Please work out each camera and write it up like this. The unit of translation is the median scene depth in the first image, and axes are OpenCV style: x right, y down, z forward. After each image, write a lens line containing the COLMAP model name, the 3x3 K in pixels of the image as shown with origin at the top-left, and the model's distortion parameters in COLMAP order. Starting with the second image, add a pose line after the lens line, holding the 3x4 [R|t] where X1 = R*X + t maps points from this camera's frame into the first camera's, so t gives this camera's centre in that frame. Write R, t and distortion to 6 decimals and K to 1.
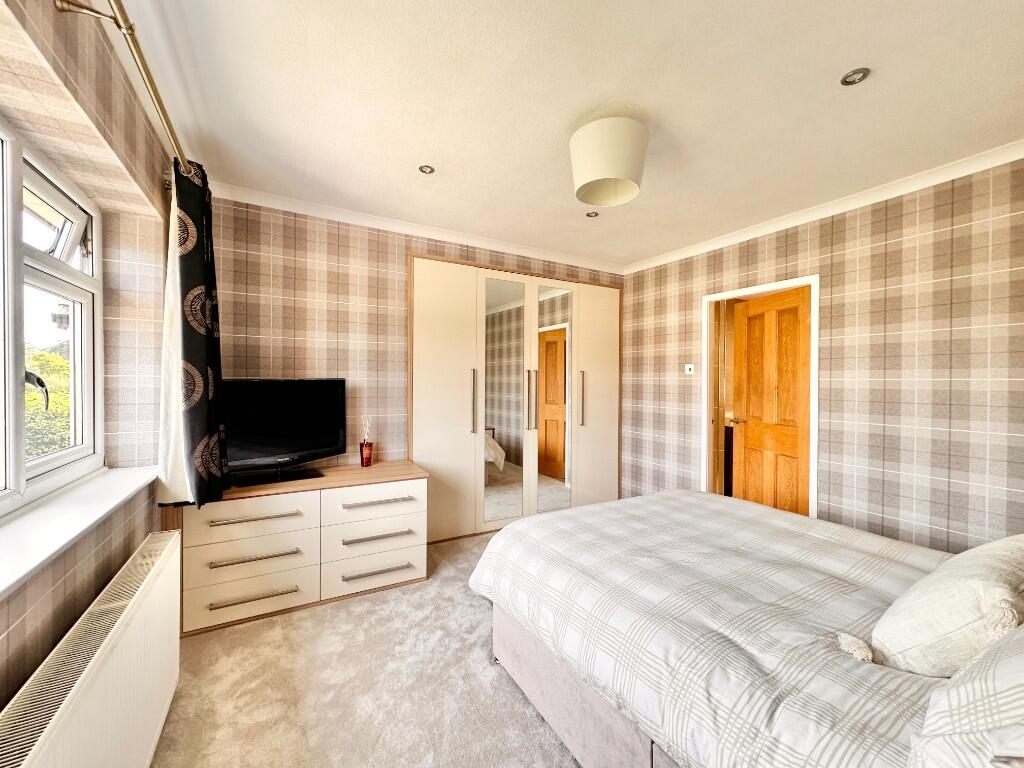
lens RADIAL K [[408.7, 0, 494.9], [0, 408.7, 384.8], [0, 0, 1]] dist [0.000912, 0.000043]
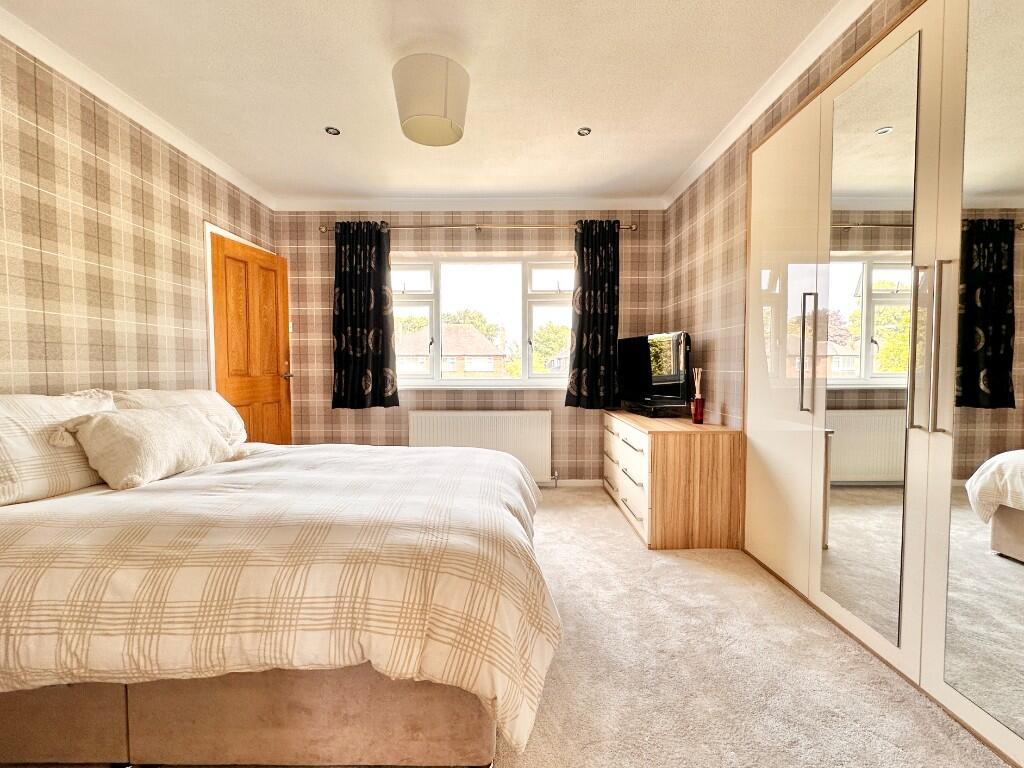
lens RADIAL K [[427.2, 0, 521.9], [0, 427.2, 383.3], [0, 0, 1]] dist [-0.002464, -0.000271]
pose [[-0.448144, 0.031308, -0.893413, 0.734381], [-0.009850, 0.999153, 0.039955, 0.073603], [0.893907, 0.026705, -0.447456, 1.084397]]
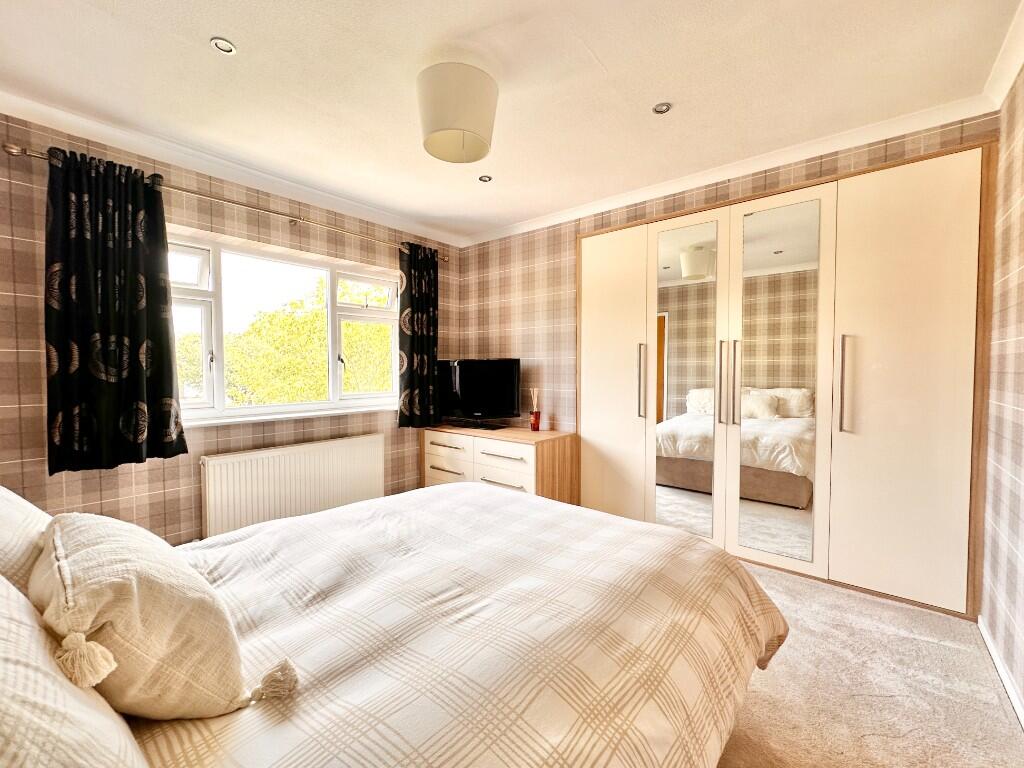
lens RADIAL K [[409.5, 0, 512.0], [0, 409.5, 384.0], [0, 0, 1]] dist [0.000172, 0.000054]
pose [[0.372302, 0.027068, -0.927717, 0.774699], [-0.005533, 0.999622, 0.026945, 0.029981], [0.928095, -0.004898, 0.372311, 0.493529]]
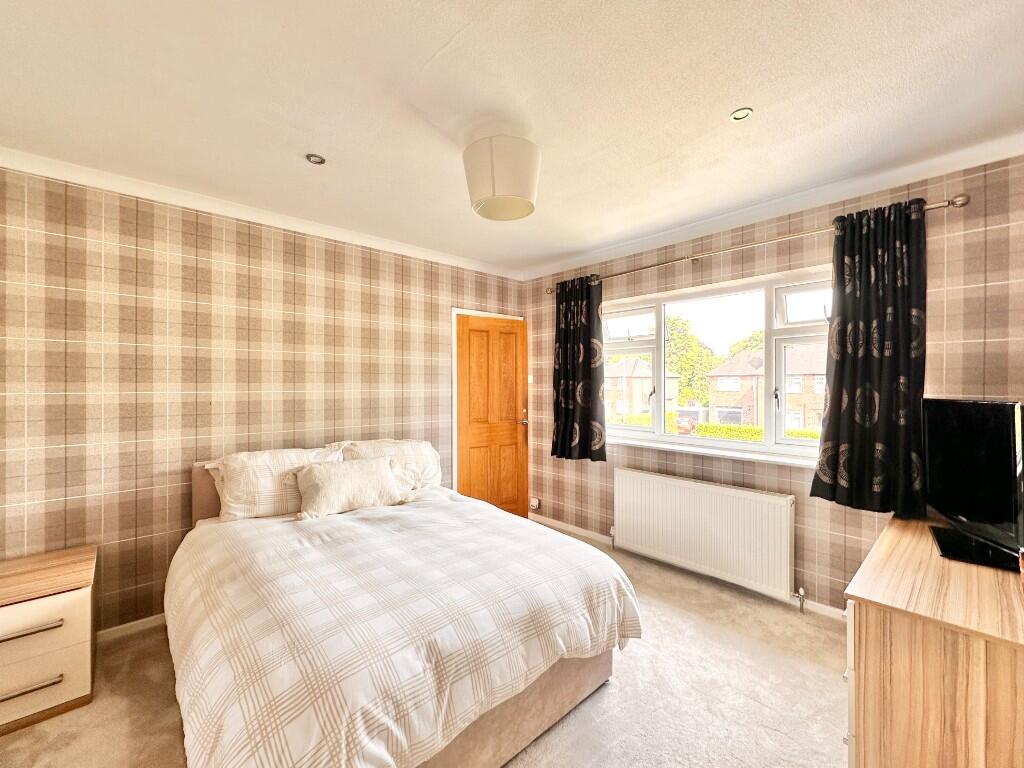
lens RADIAL K [[427.2, 0, 521.9], [0, 427.2, 383.3], [0, 0, 1]] dist [-0.002464, -0.000271]
pose [[-0.960425, -0.010039, -0.278358, 0.336105], [-0.013200, 0.999868, 0.009482, -0.034692], [0.278227, 0.012781, -0.960430, 1.289898]]
